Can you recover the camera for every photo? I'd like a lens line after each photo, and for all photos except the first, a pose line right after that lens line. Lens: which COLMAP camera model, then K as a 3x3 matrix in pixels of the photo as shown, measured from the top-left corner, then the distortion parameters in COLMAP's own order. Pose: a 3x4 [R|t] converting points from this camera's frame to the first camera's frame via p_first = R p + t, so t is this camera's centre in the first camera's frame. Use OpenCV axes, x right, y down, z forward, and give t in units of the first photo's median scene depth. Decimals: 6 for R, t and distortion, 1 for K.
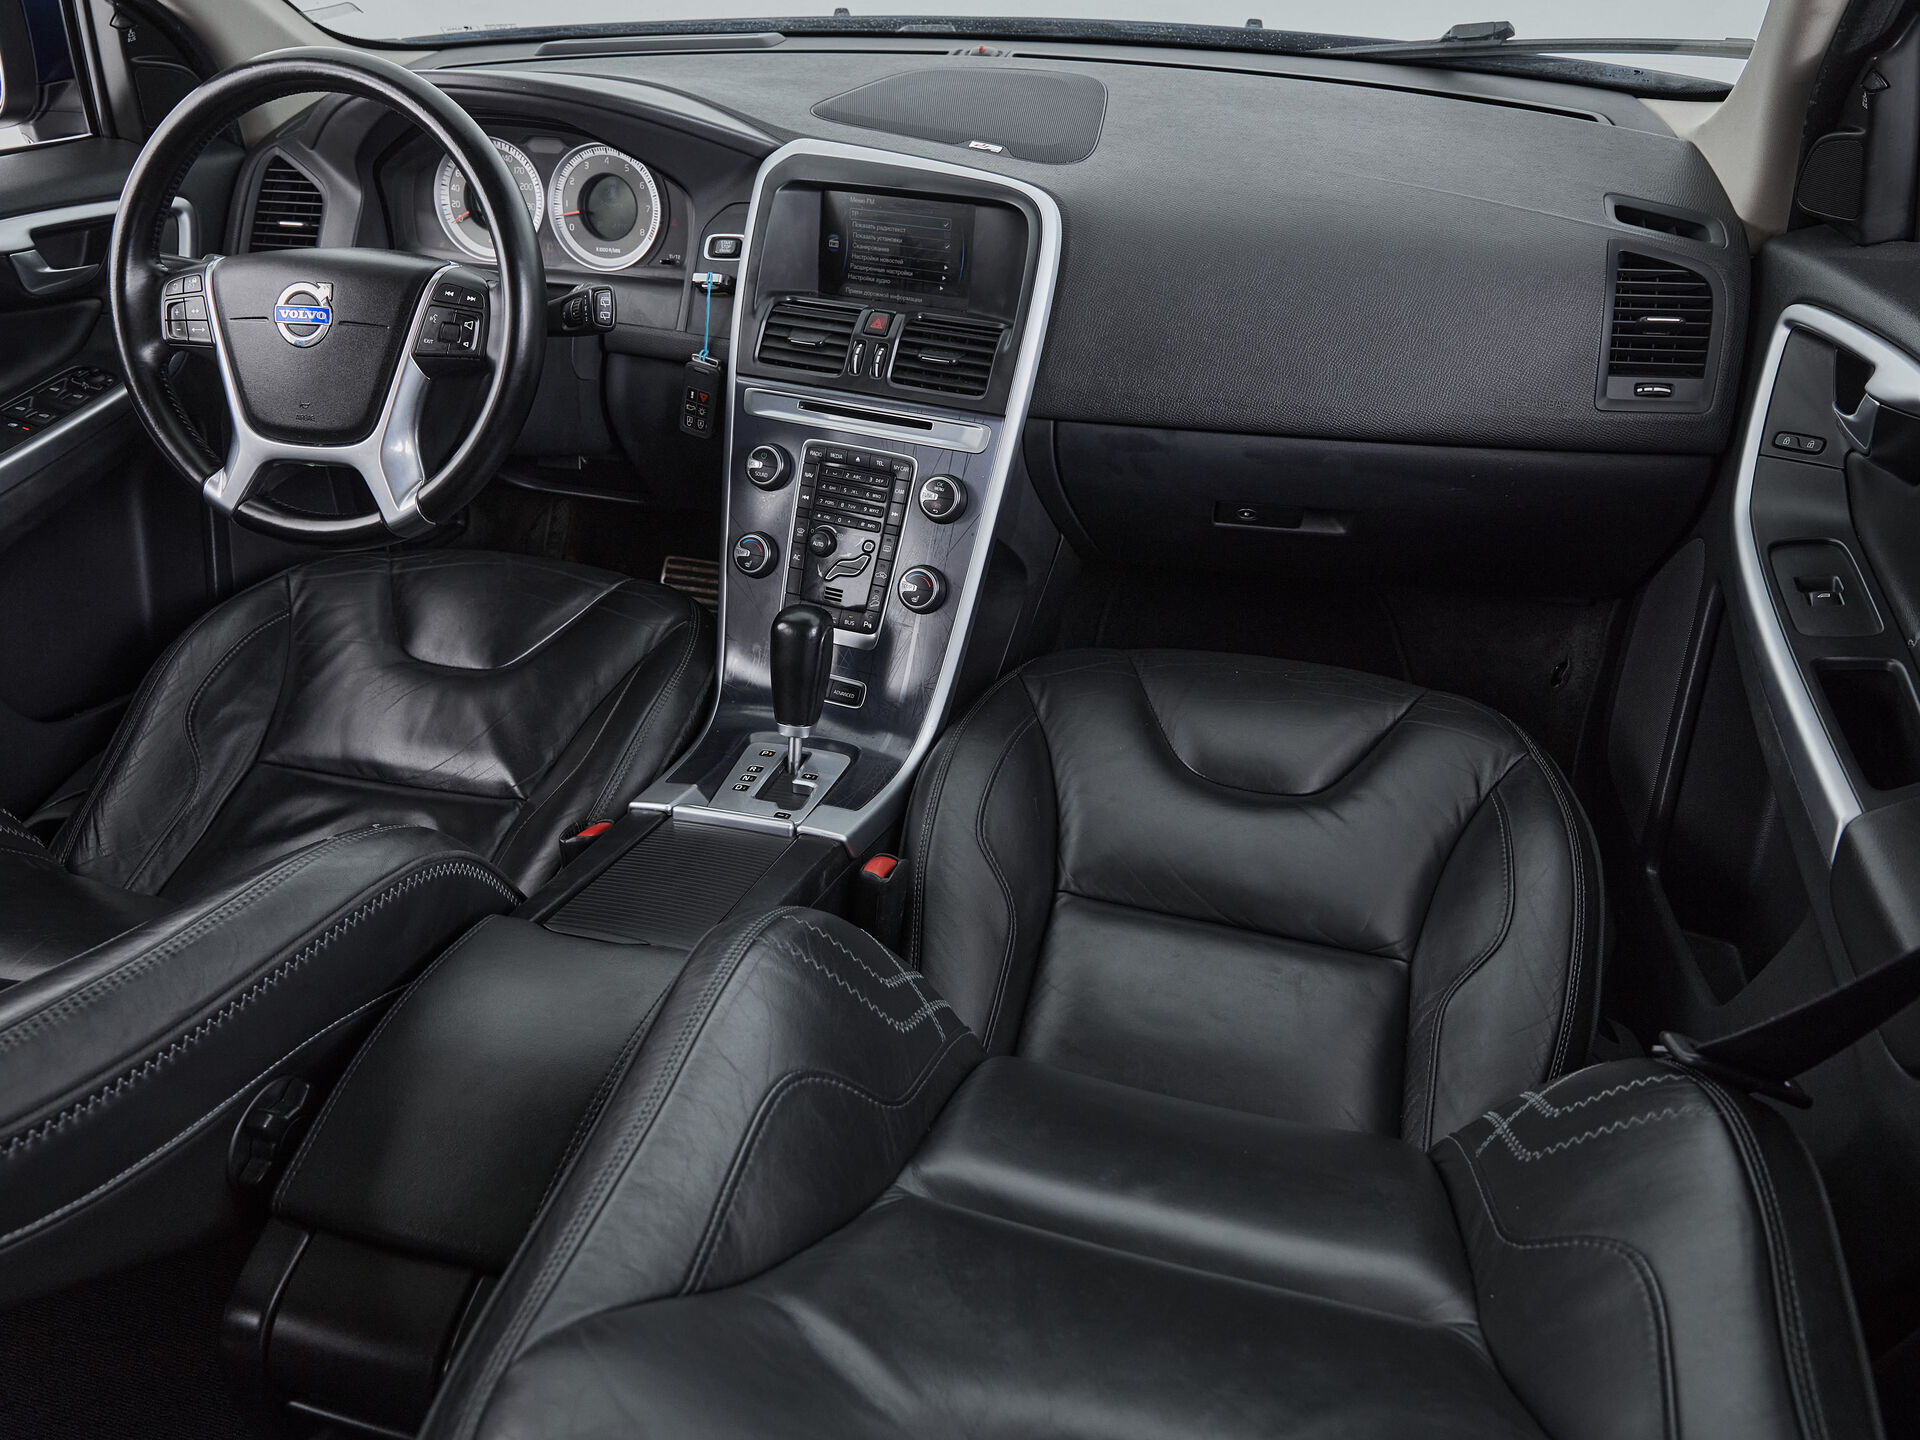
lens RADIAL K [[1457.1, 0, 916.3], [0, 1457.1, 701.3], [0, 0, 1]] dist [-0.006208, 0.003885]
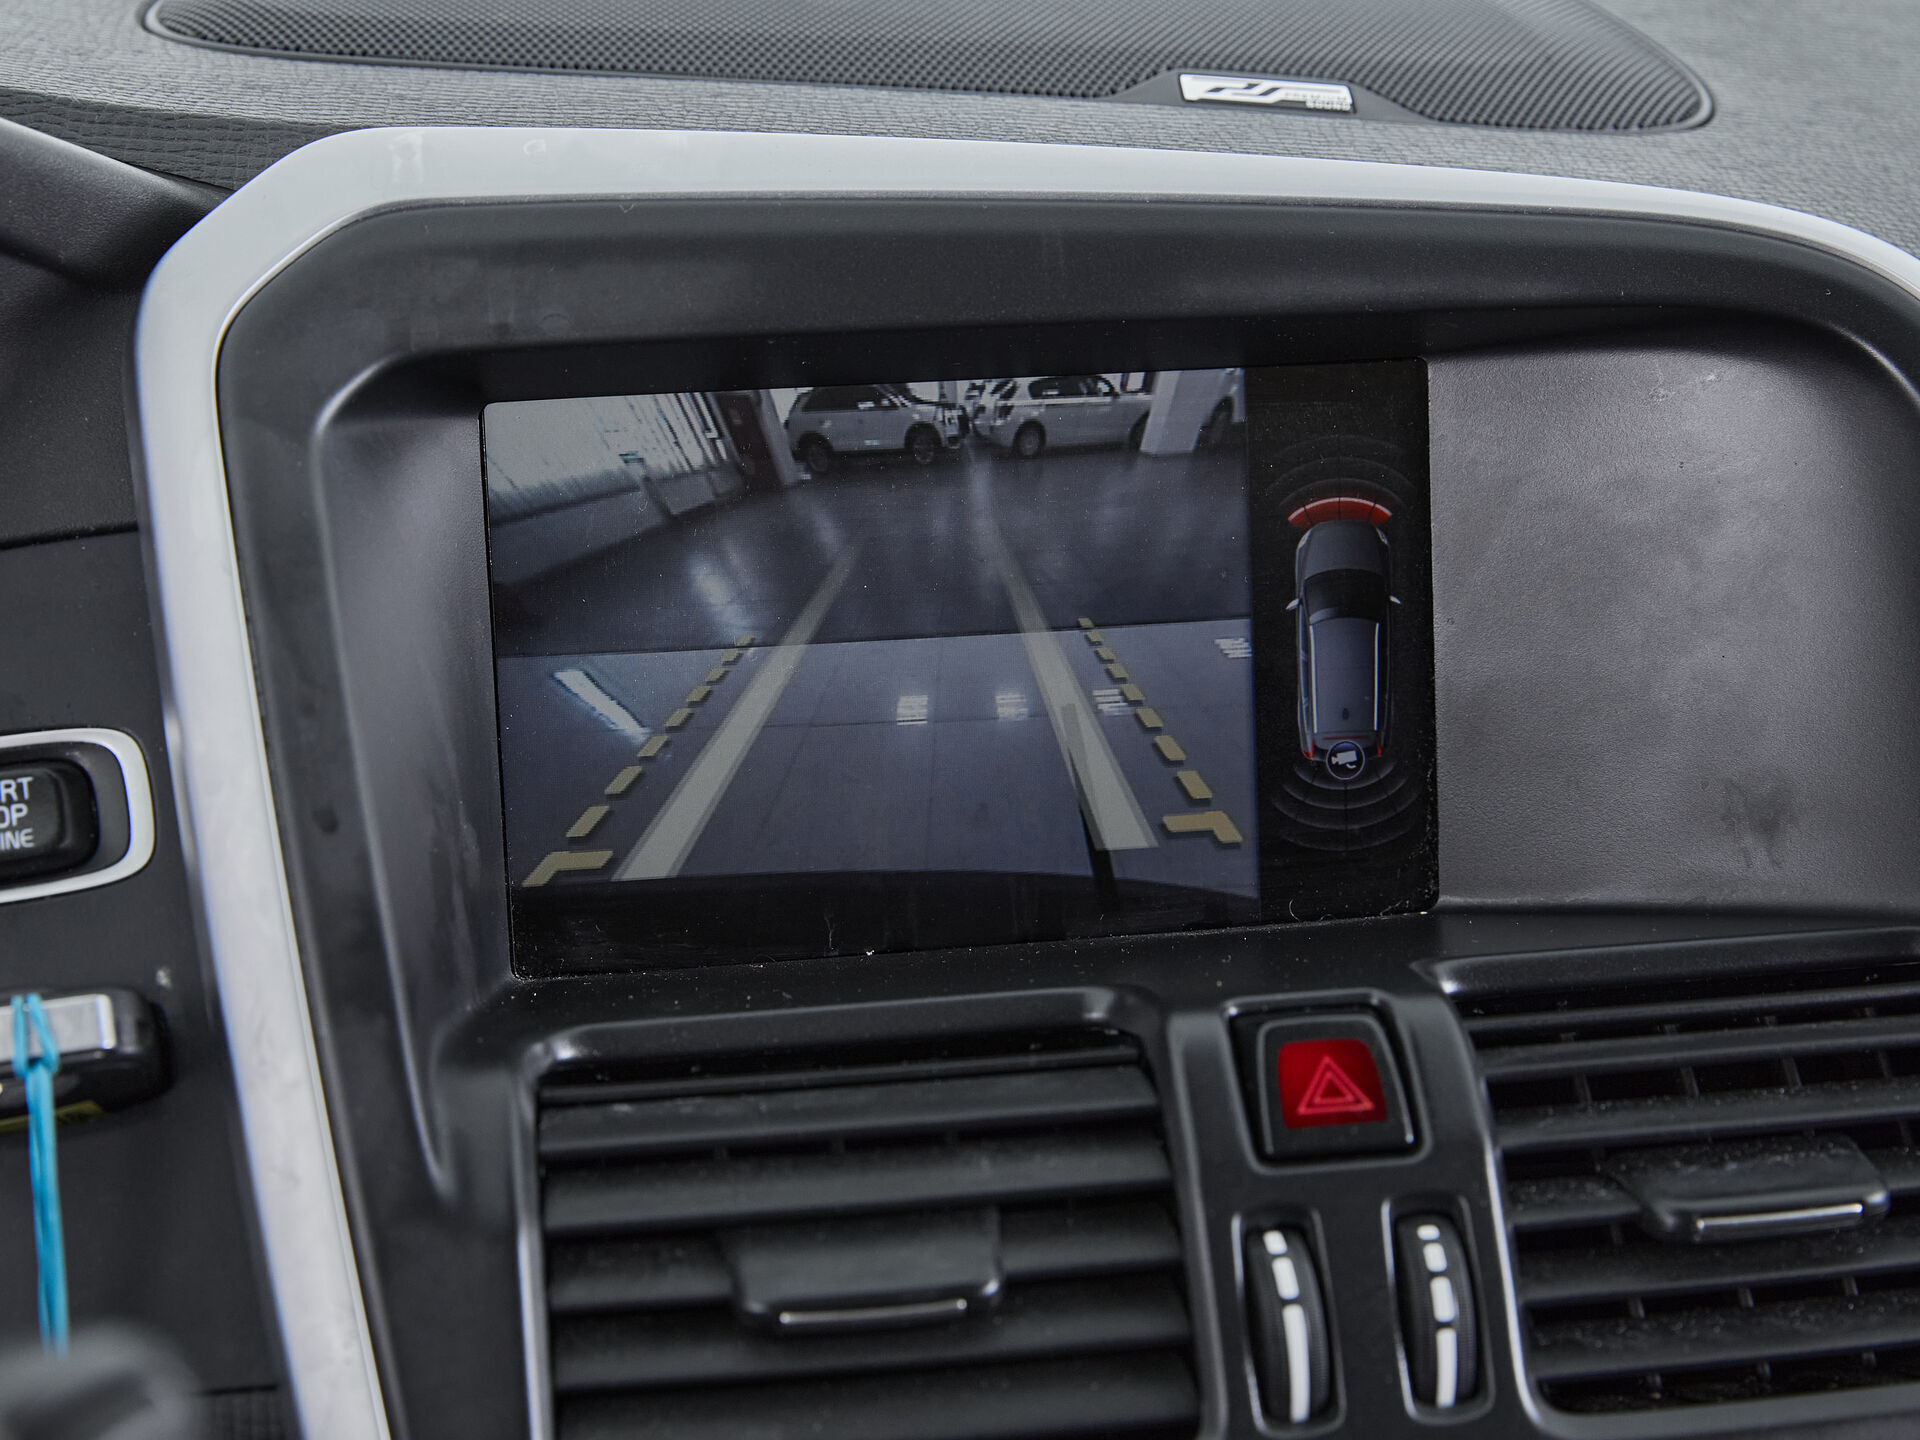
lens RADIAL K [[3417.8, 0, 960.0], [0, 3417.8, 720.0], [0, 0, 1]] dist [-0.107989, -0.059777]
pose [[0.823365, -0.164218, 0.543233, -0.253124], [0.306416, 0.934341, -0.181979, -0.236591], [-0.477681, 0.316290, 0.819623, 0.686226]]
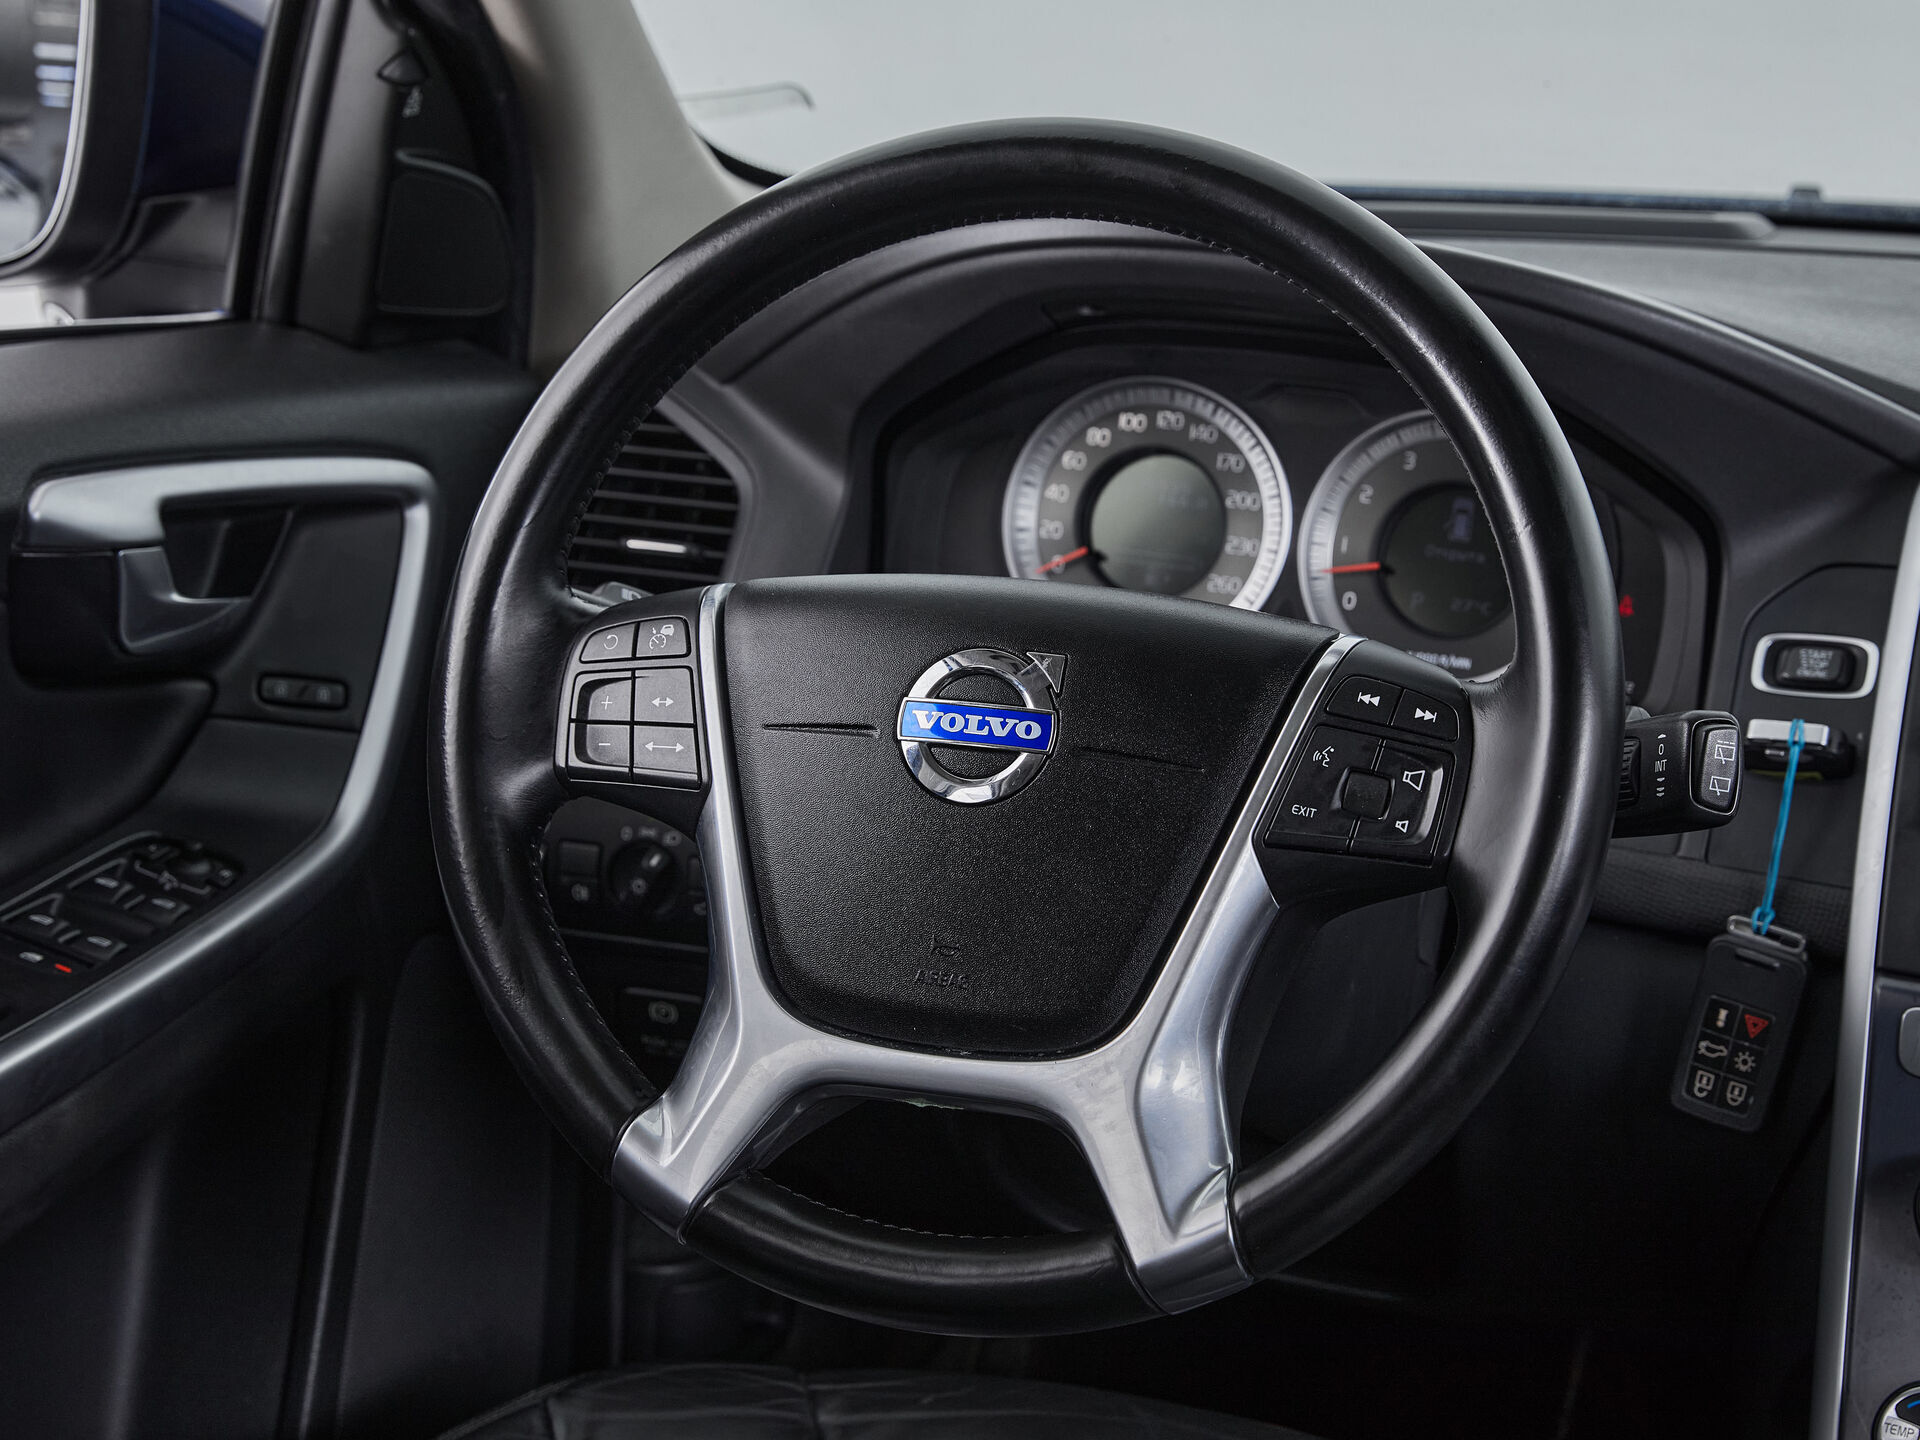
lens RADIAL K [[3604.1, 0, 955.0], [0, 3604.1, 729.7], [0, 0, 1]] dist [-0.060207, 0.009130]
pose [[0.995753, 0.070675, -0.059005, -0.322571], [-0.085752, 0.945220, -0.314970, 0.037512], [0.033513, 0.318692, 0.947266, 0.067074]]
